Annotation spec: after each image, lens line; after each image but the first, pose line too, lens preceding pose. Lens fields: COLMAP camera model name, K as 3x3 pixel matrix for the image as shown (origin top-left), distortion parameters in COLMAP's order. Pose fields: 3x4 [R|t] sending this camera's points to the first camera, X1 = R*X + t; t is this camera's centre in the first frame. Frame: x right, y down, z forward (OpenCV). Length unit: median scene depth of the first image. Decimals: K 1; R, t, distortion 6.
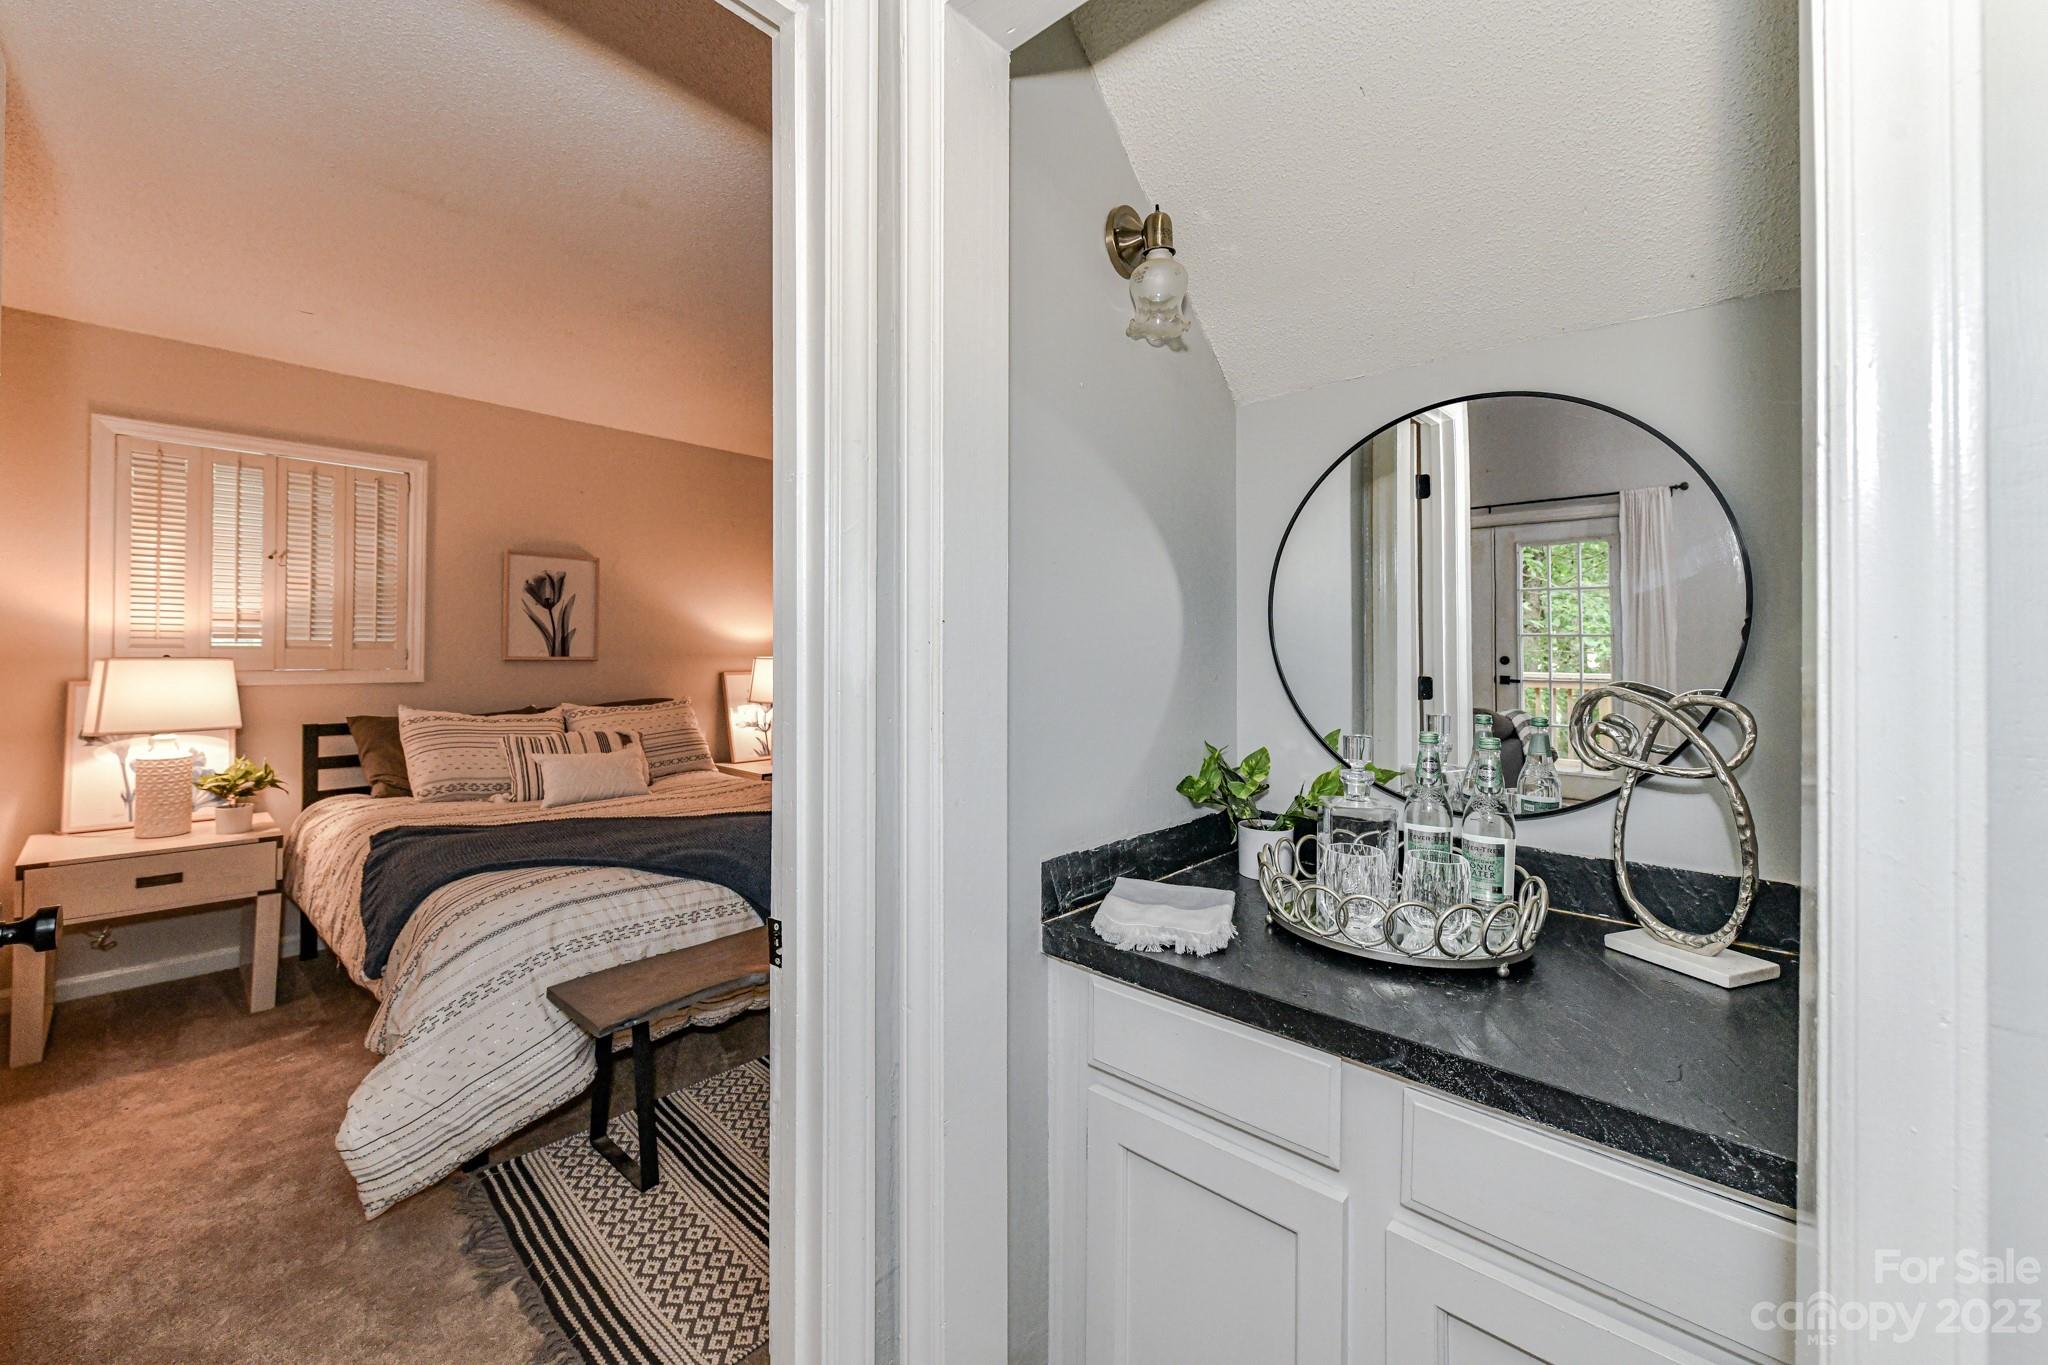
lens RADIAL K [[801.9, 0, 1013.0], [0, 801.9, 635.2], [0, 0, 1]] dist [0.004072, -0.001971]
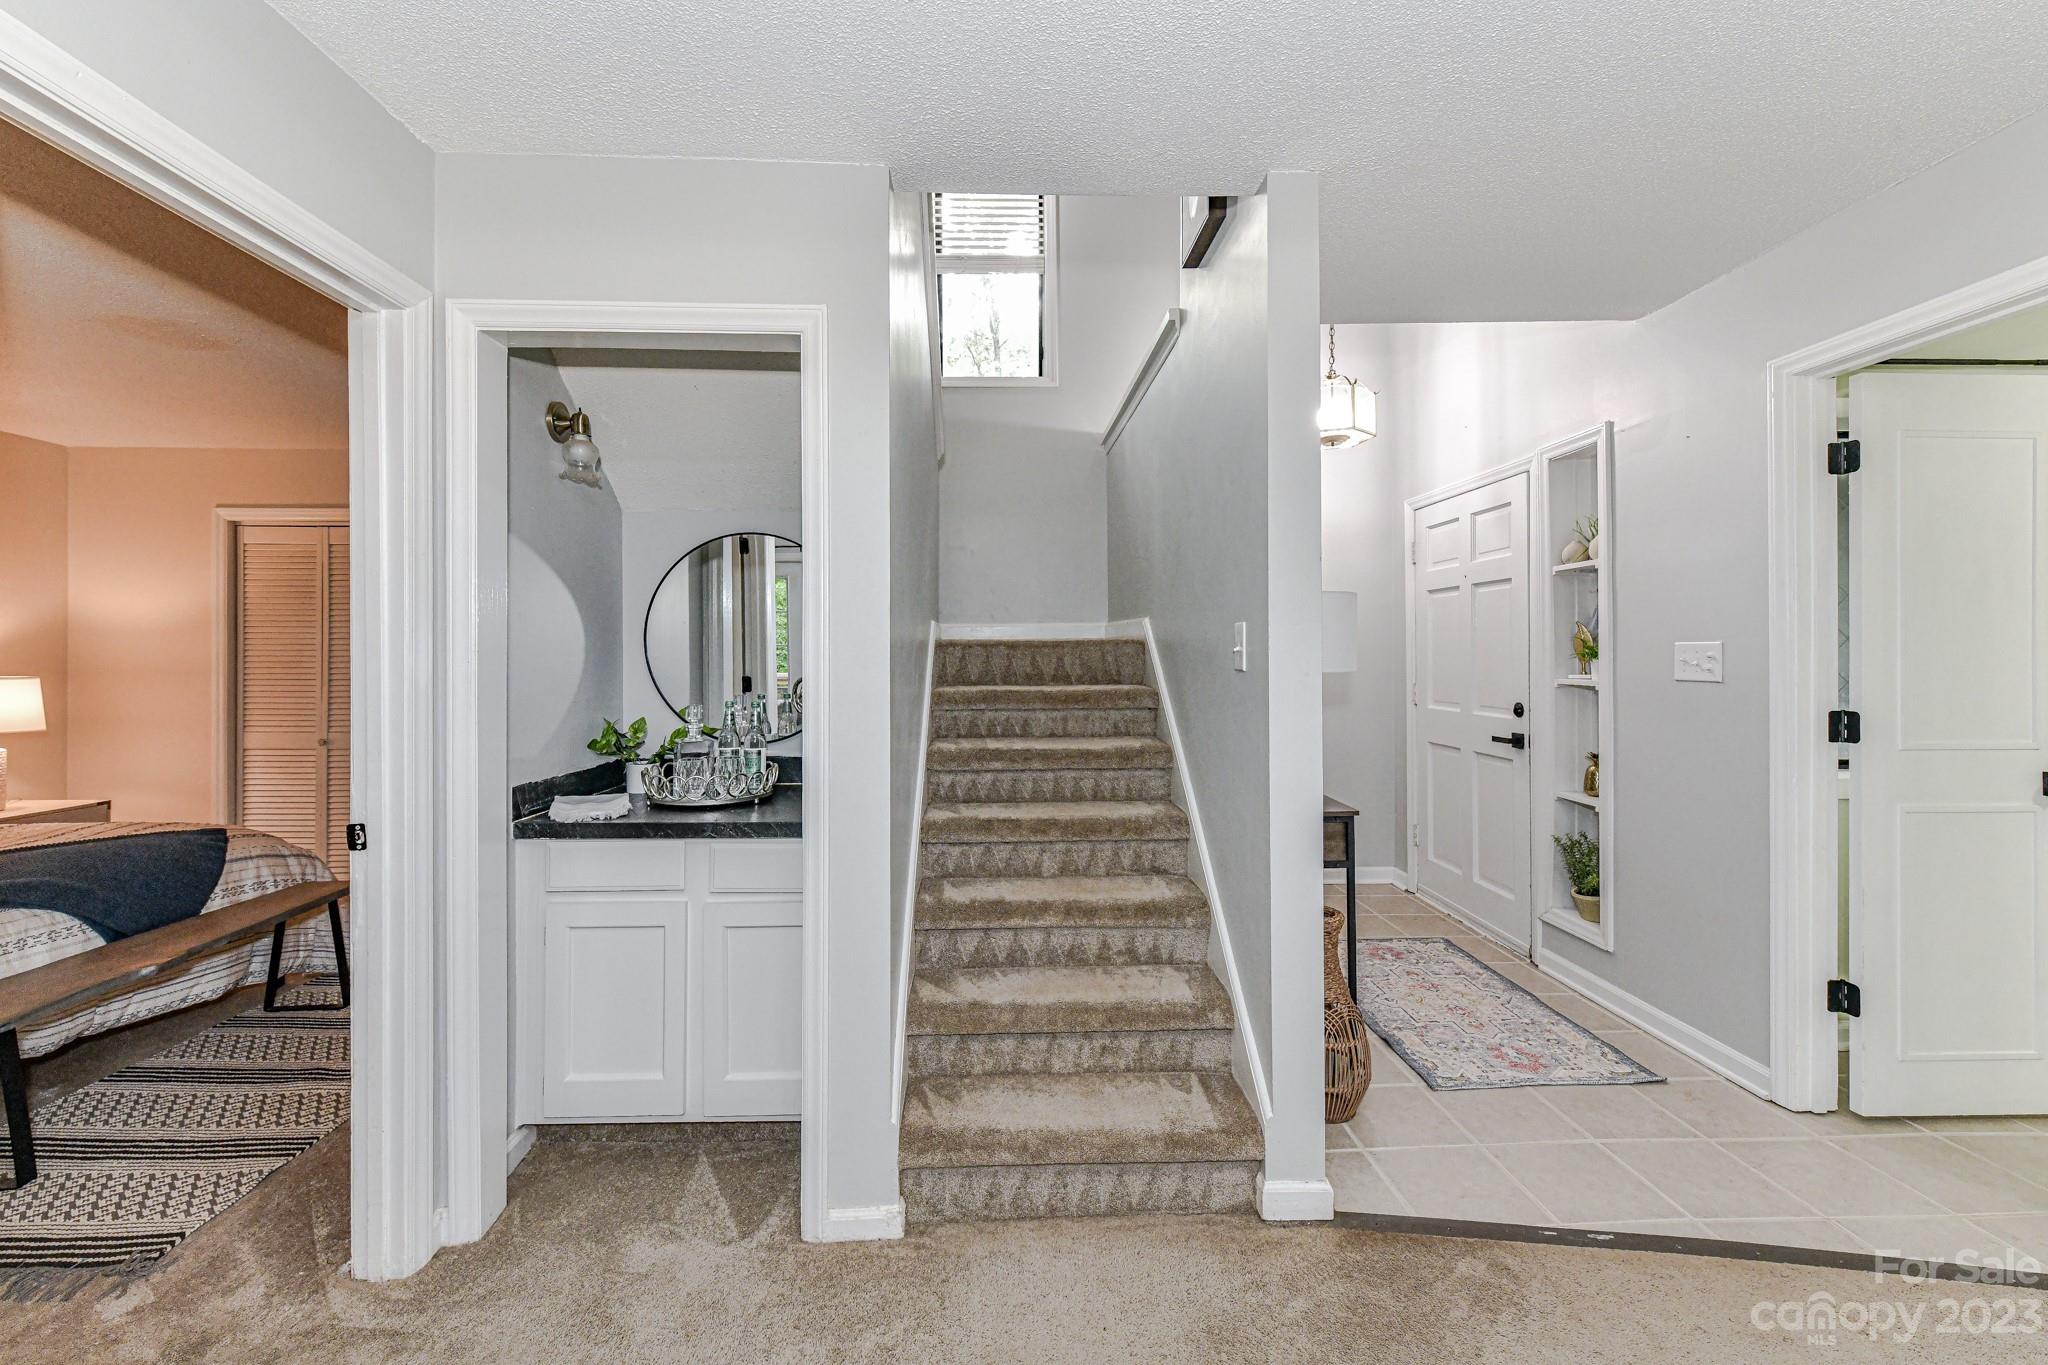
lens RADIAL K [[801.9, 0, 1003.9], [0, 801.9, 649.1], [0, 0, 1]] dist [0.004072, -0.001971]
pose [[0.726209, -0.001265, 0.687473, -0.172596], [-0.003404, 0.999979, 0.005436, -0.012483], [-0.687466, -0.006288, 0.726190, -0.442148]]
